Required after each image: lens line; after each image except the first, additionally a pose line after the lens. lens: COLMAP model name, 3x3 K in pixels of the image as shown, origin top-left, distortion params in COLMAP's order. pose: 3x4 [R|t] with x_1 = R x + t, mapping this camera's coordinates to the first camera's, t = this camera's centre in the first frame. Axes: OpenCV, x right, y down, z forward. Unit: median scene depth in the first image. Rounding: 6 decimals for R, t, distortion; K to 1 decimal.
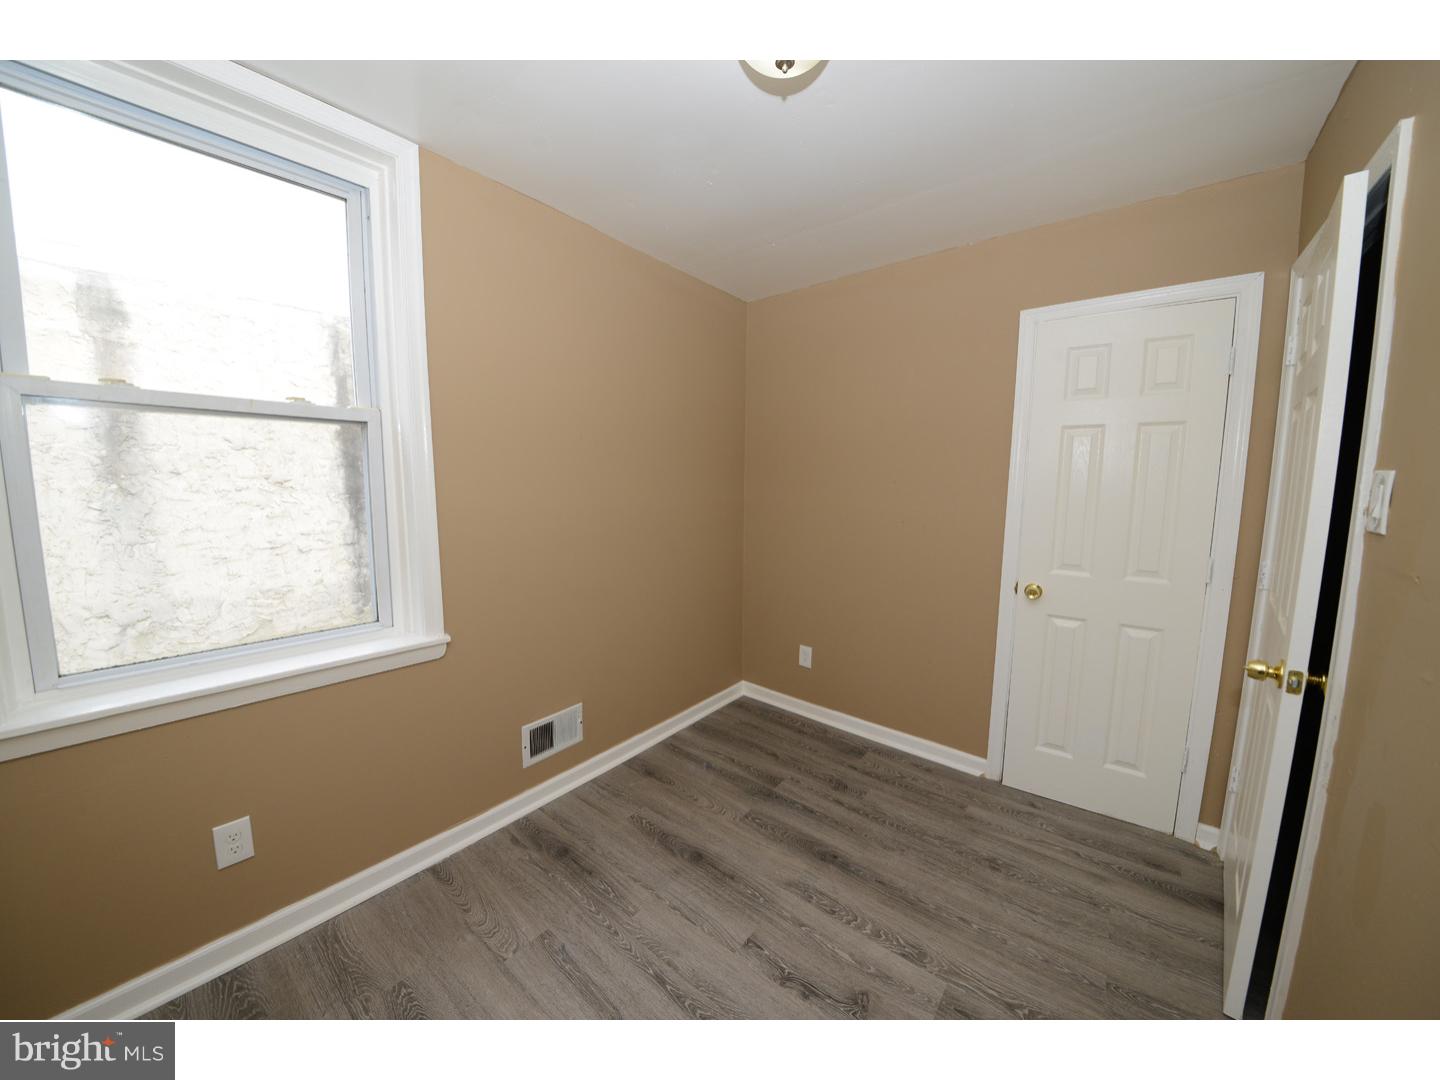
lens RADIAL K [[504.9, 0, 722.9], [0, 504.9, 533.9], [0, 0, 1]] dist [-0.007652, -0.005773]
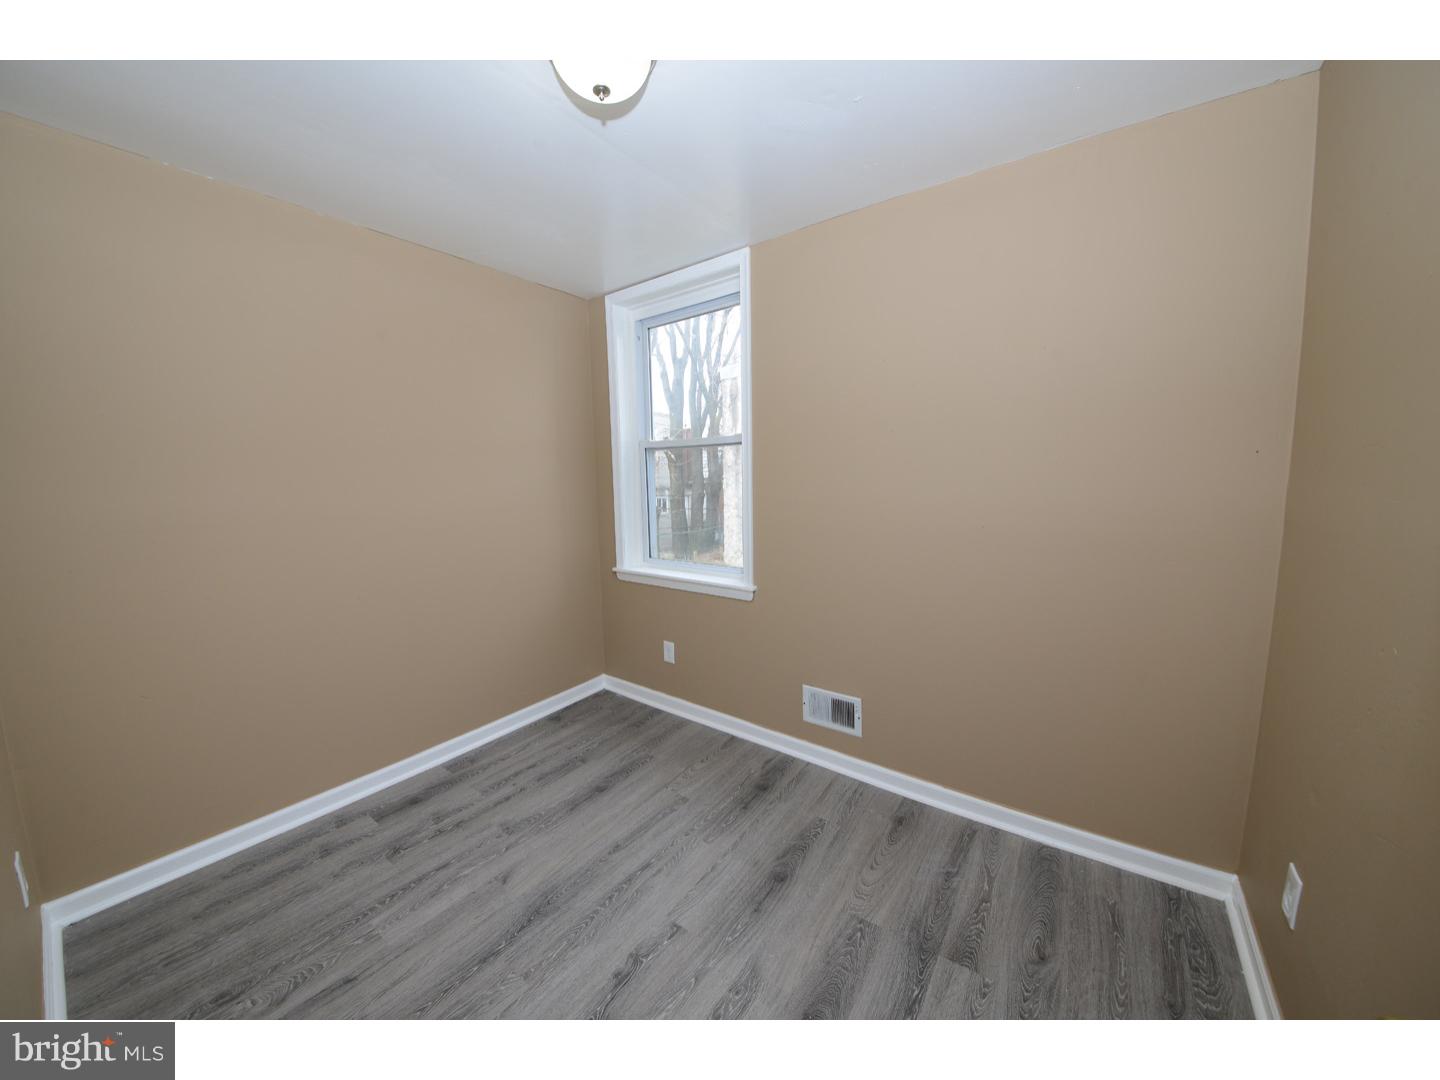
lens RADIAL K [[504.9, 0, 725.6], [0, 504.9, 536.0], [0, 0, 1]] dist [-0.007652, -0.005773]
pose [[0.072418, 0.120845, -0.990026, 0.796515], [-0.105643, 0.987978, 0.112867, -0.086268], [0.991764, 0.096415, 0.084314, 0.757904]]
